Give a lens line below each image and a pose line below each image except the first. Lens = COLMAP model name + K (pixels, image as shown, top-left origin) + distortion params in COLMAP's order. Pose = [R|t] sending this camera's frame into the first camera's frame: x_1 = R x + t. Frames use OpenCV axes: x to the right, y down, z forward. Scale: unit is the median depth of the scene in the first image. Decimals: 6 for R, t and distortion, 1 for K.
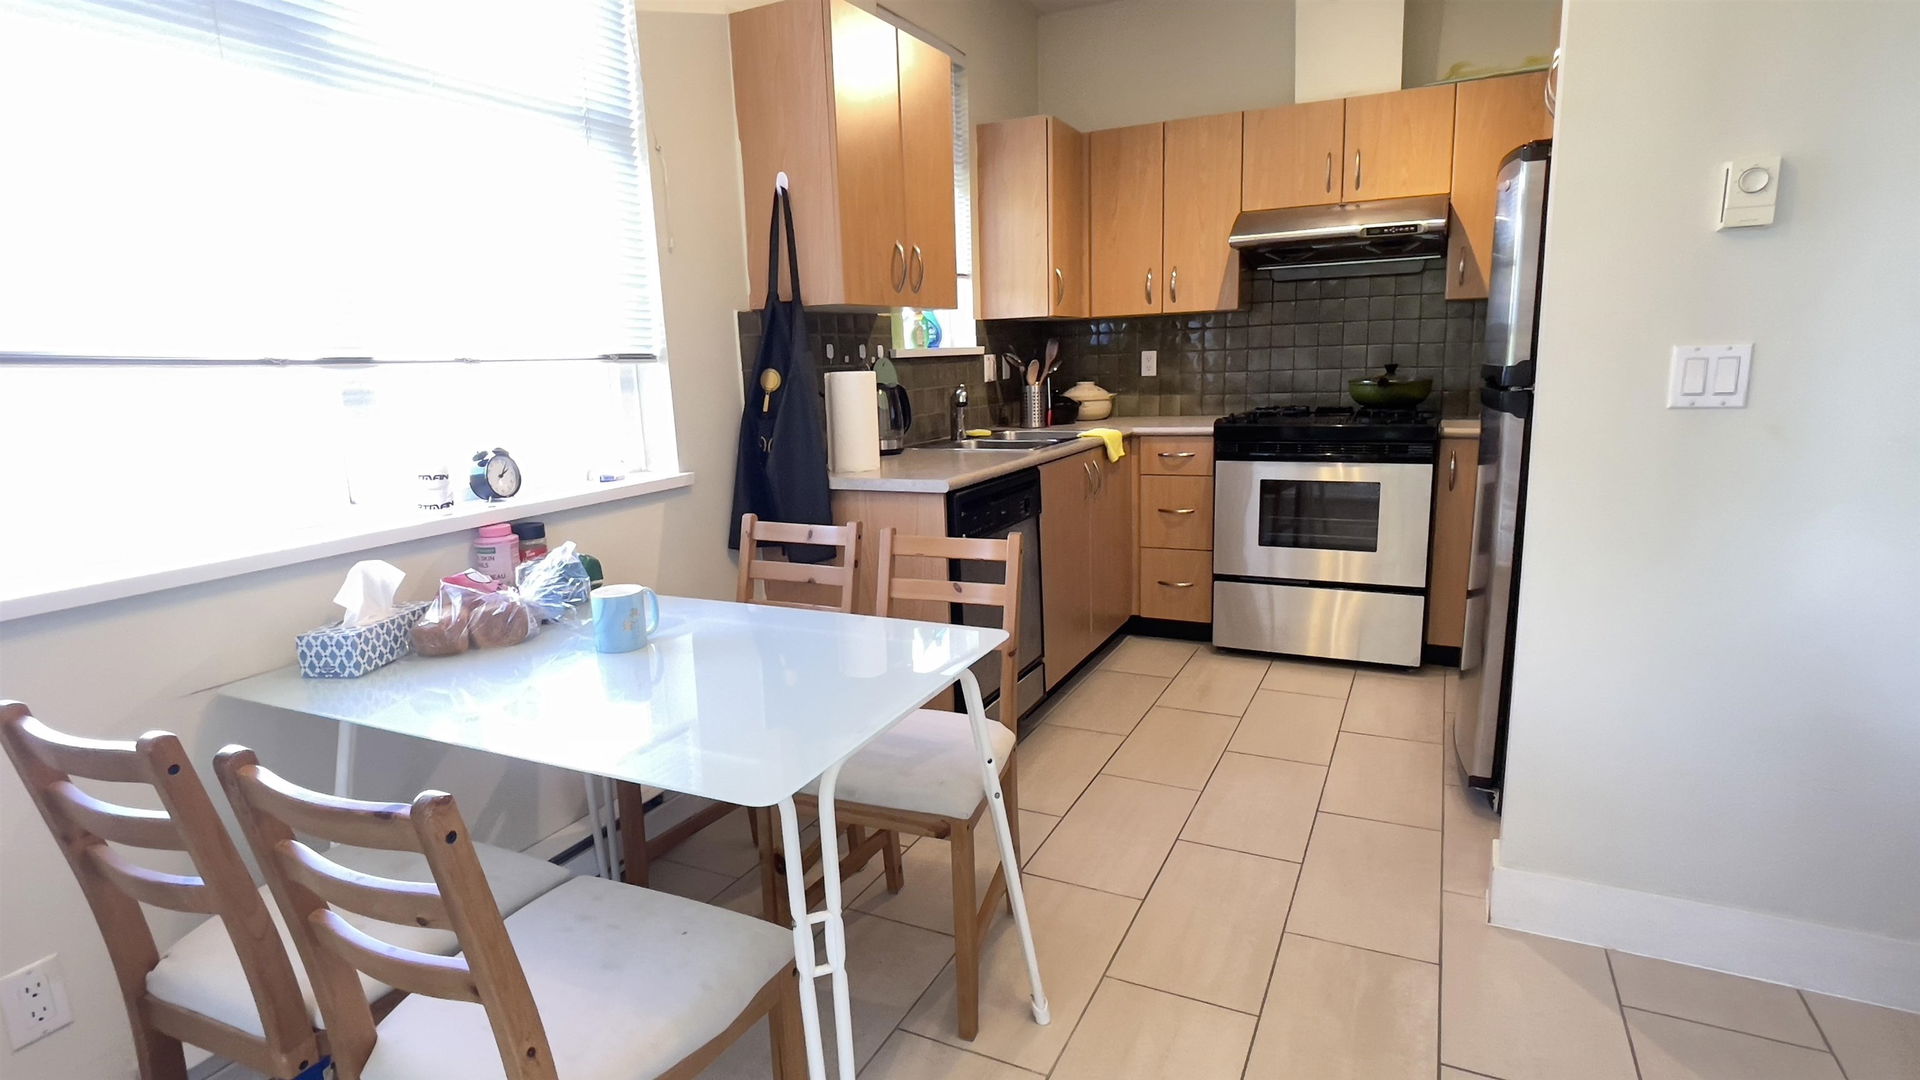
lens RADIAL K [[969.0, 0, 961.8], [0, 969.0, 535.0], [0, 0, 1]] dist [0.026087, -0.041506]
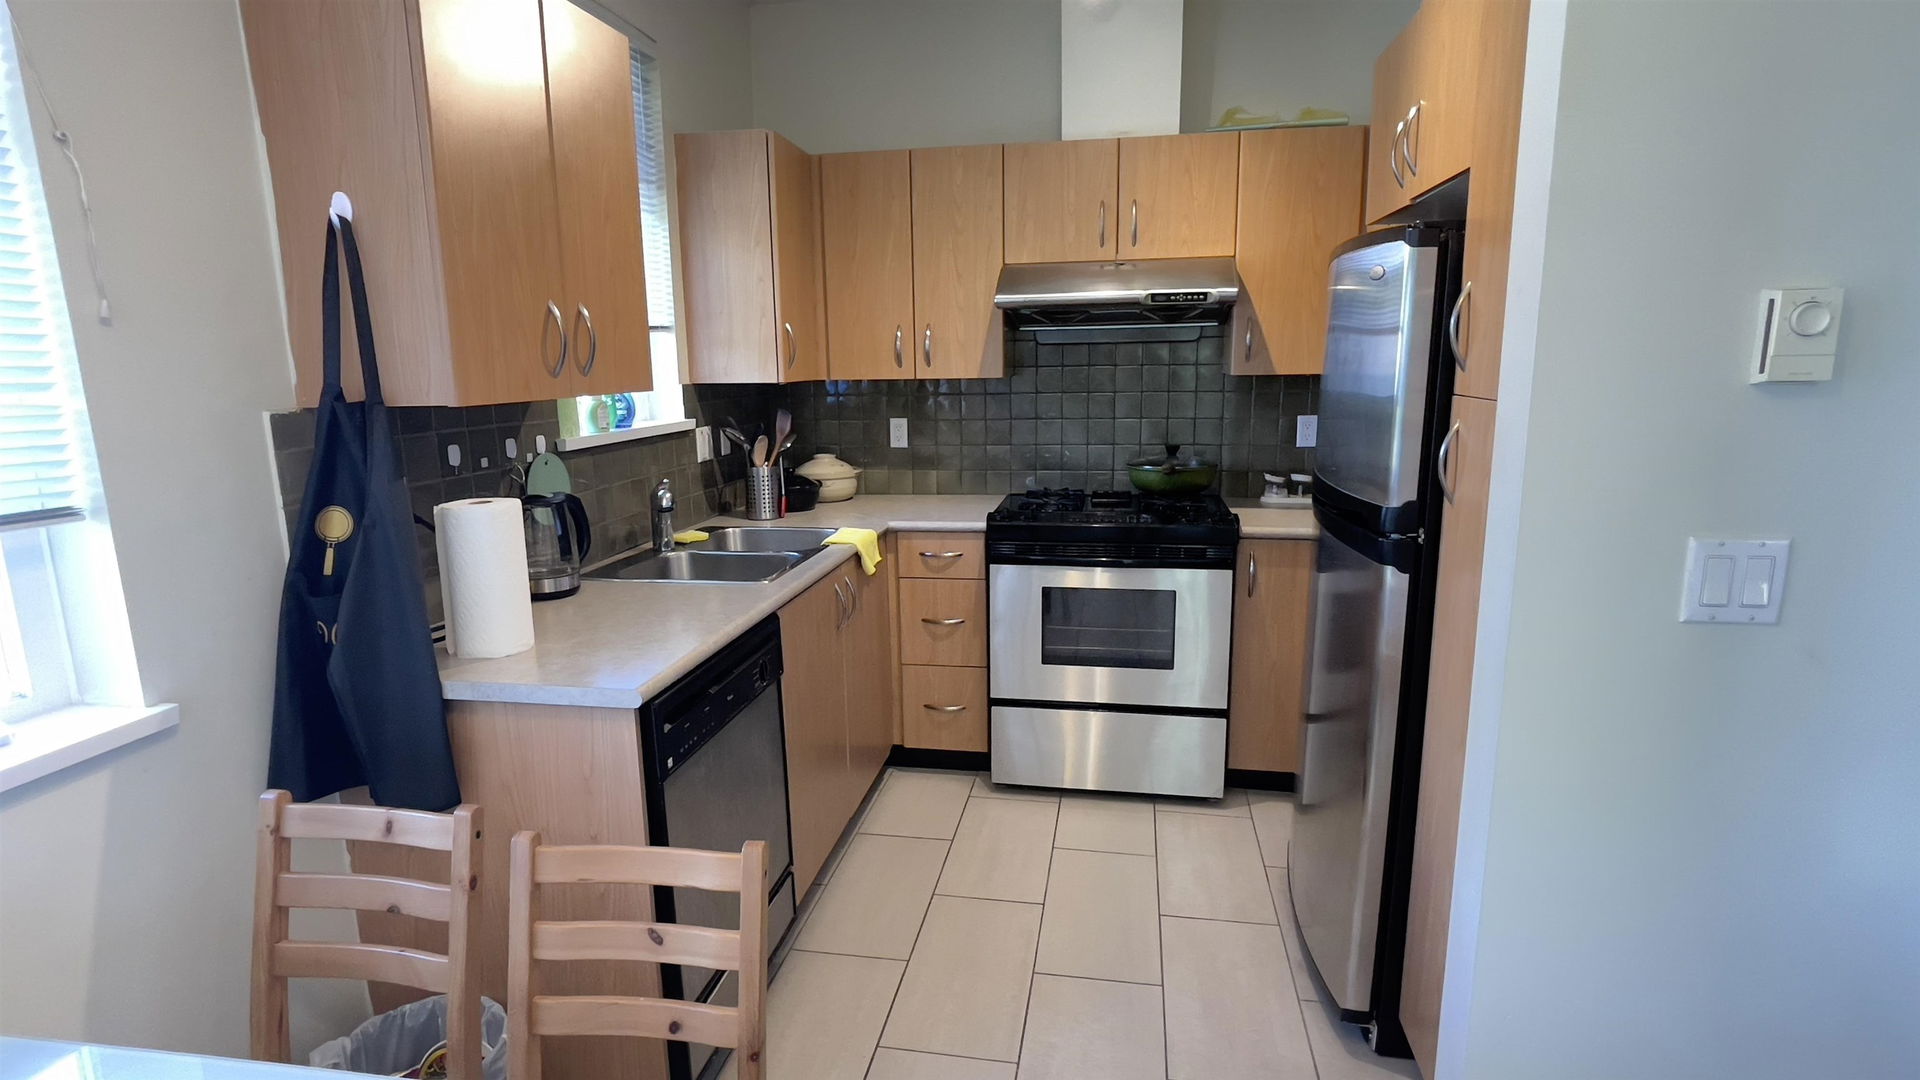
lens RADIAL K [[959.2, 0, 960.0], [0, 959.2, 540.0], [0, 0, 1]] dist [0.054848, -0.075665]
pose [[0.960195, -0.035890, 0.277014, 0.010637], [0.036820, 0.999320, 0.001847, -0.101934], [-0.276892, 0.008427, 0.960864, 0.222545]]
